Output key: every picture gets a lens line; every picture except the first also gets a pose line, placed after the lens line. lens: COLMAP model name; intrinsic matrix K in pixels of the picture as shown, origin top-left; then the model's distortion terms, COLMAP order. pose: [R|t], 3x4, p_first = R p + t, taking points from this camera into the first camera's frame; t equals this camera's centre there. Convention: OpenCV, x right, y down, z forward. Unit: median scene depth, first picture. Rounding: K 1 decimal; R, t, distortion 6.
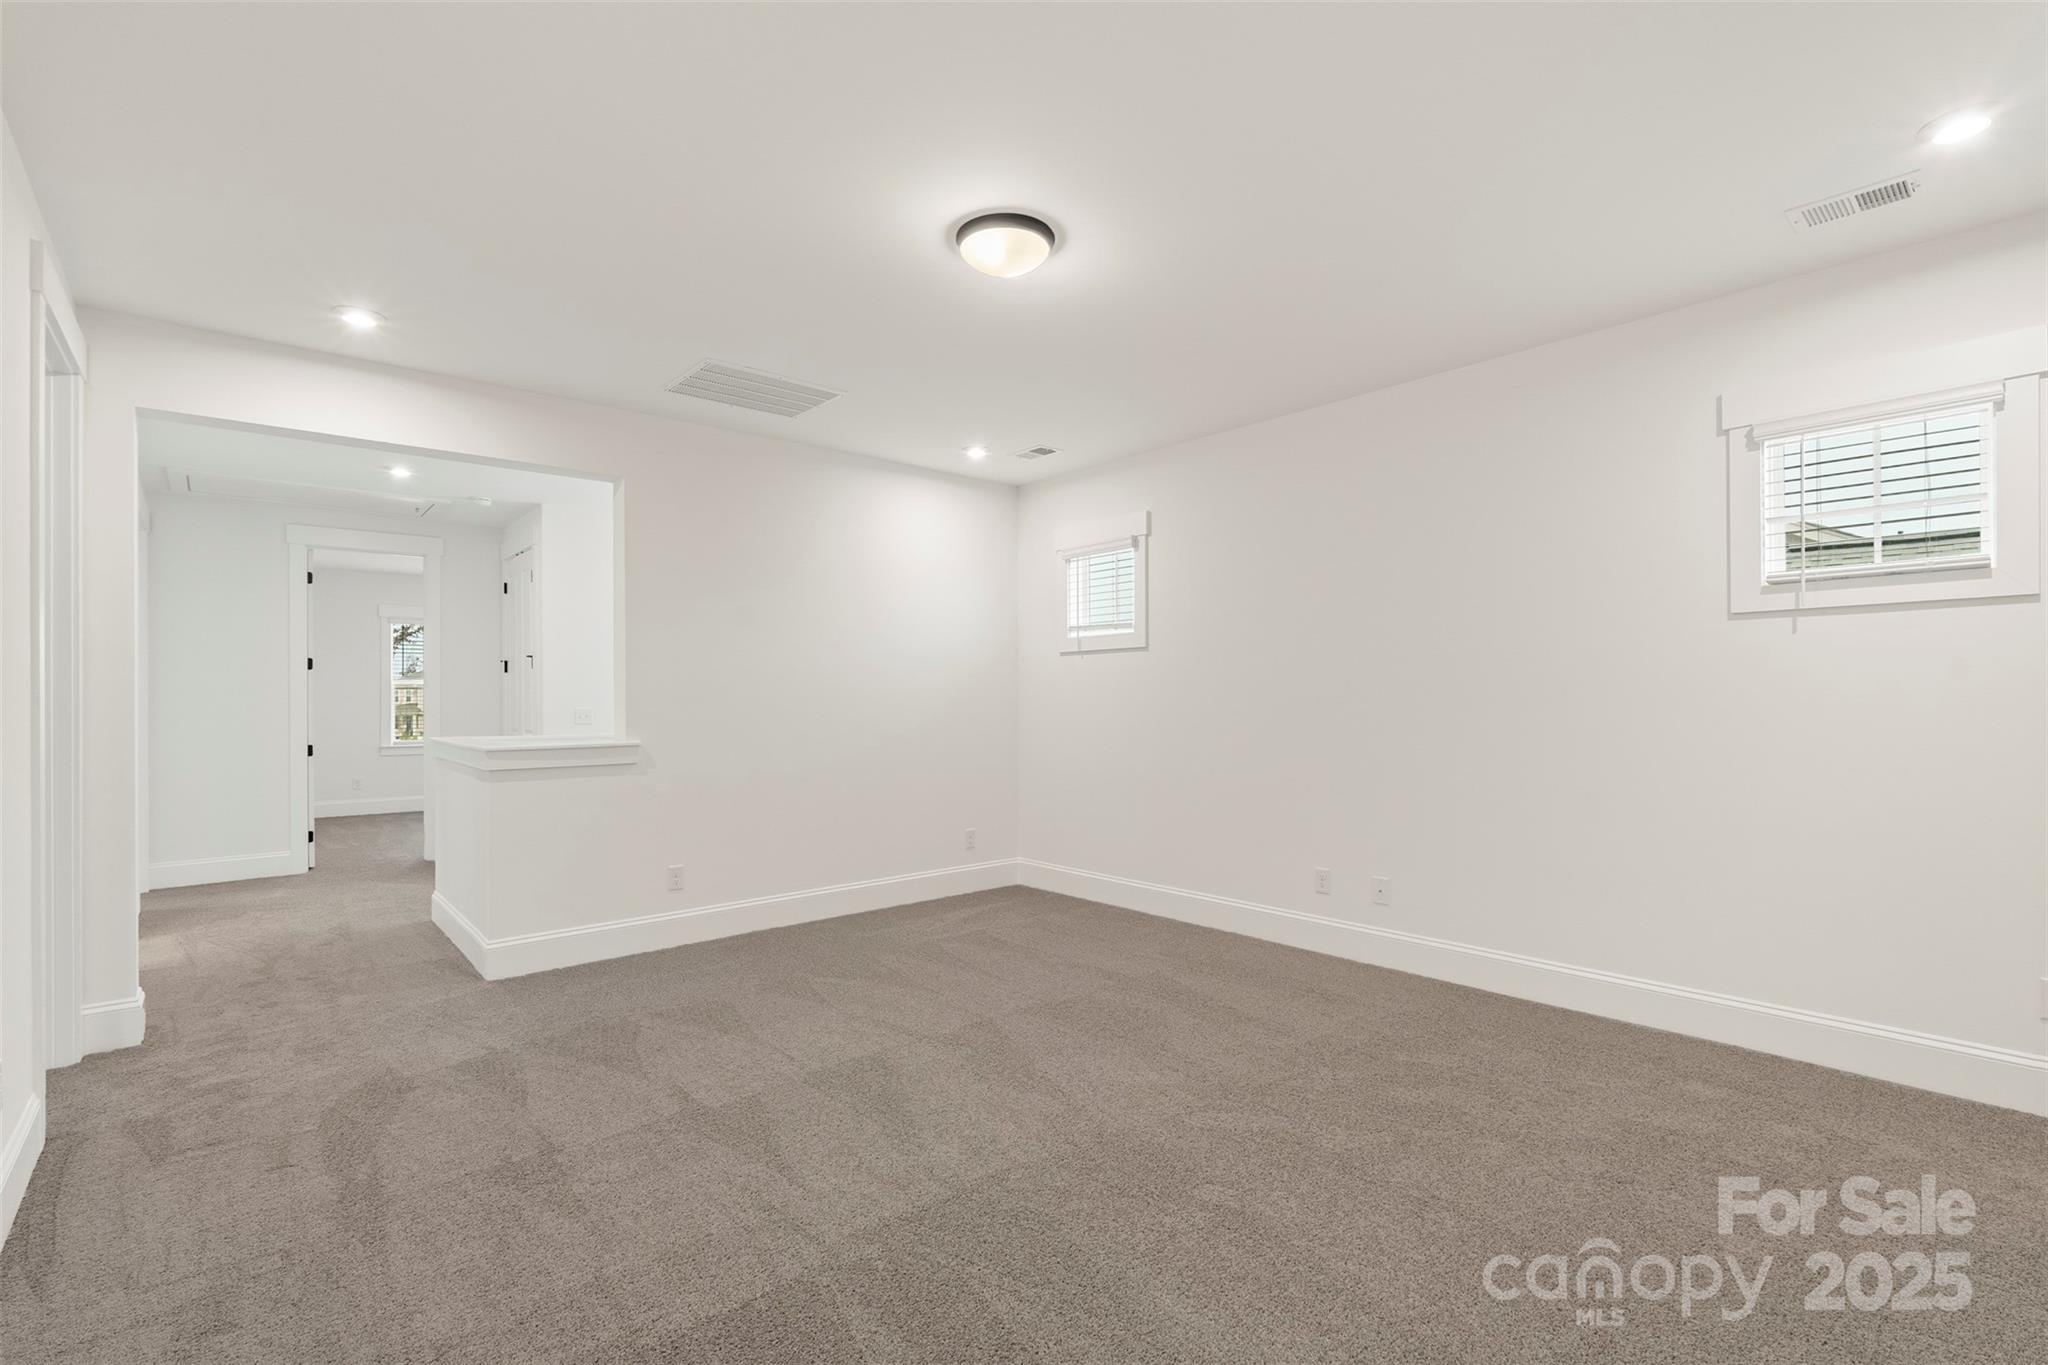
lens RADIAL K [[925.1, 0, 1026.5], [0, 925.1, 688.4], [0, 0, 1]] dist [-0.000559, 0.000150]
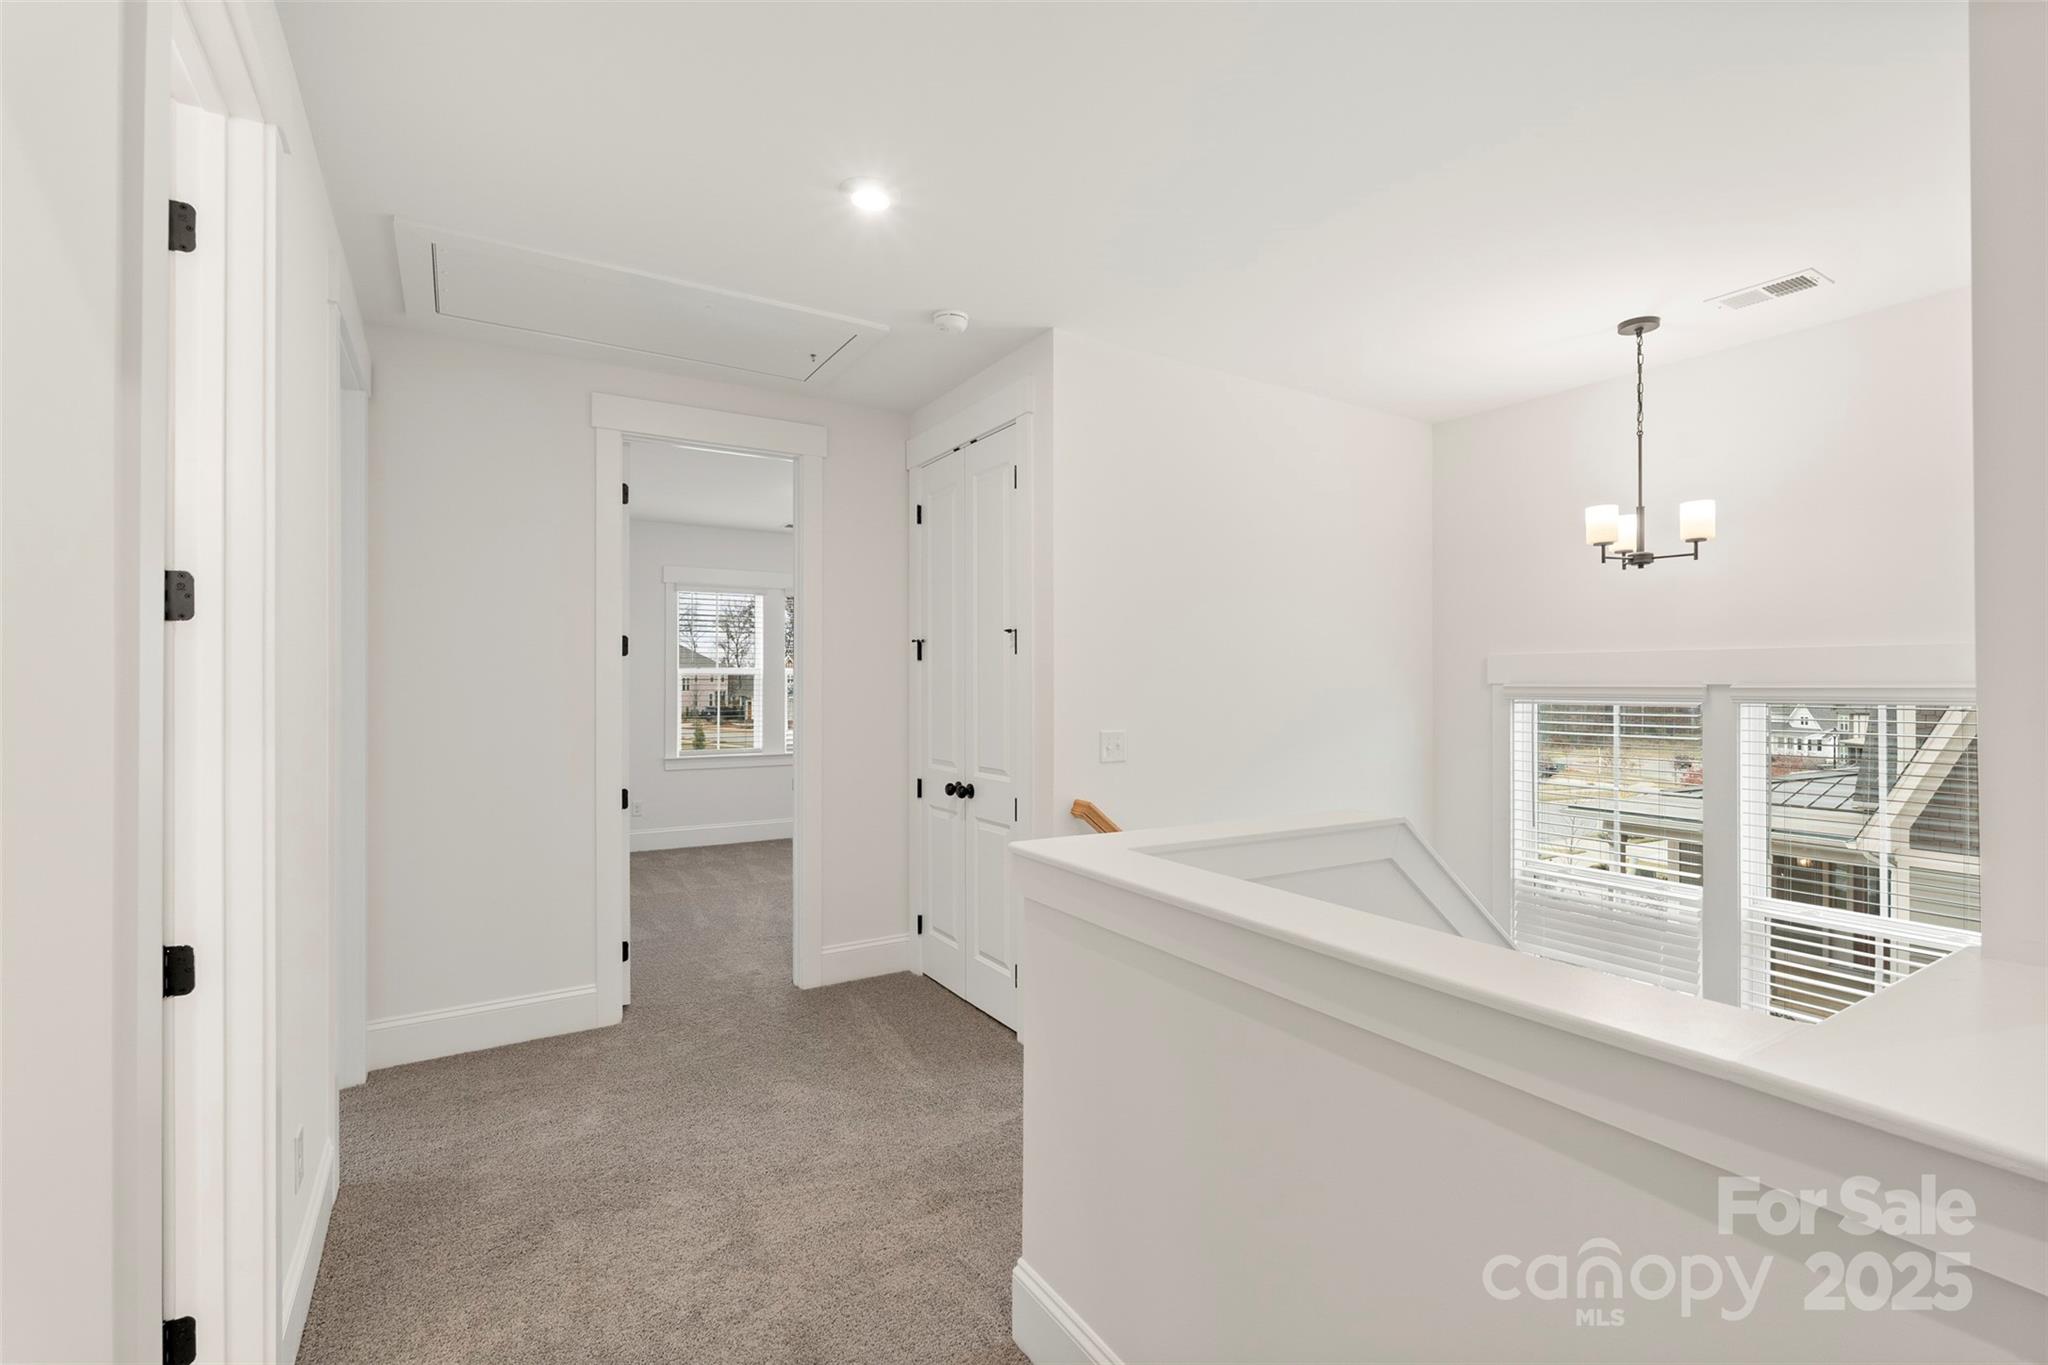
lens RADIAL K [[918.9, 0, 1028.0], [0, 918.9, 680.9], [0, 0, 1]] dist [0.012402, 0.000113]
pose [[0.986457, 0.009030, -0.163769, -0.446127], [-0.007628, 0.999929, 0.009188, -0.012275], [0.163840, -0.007814, 0.986456, 0.492017]]
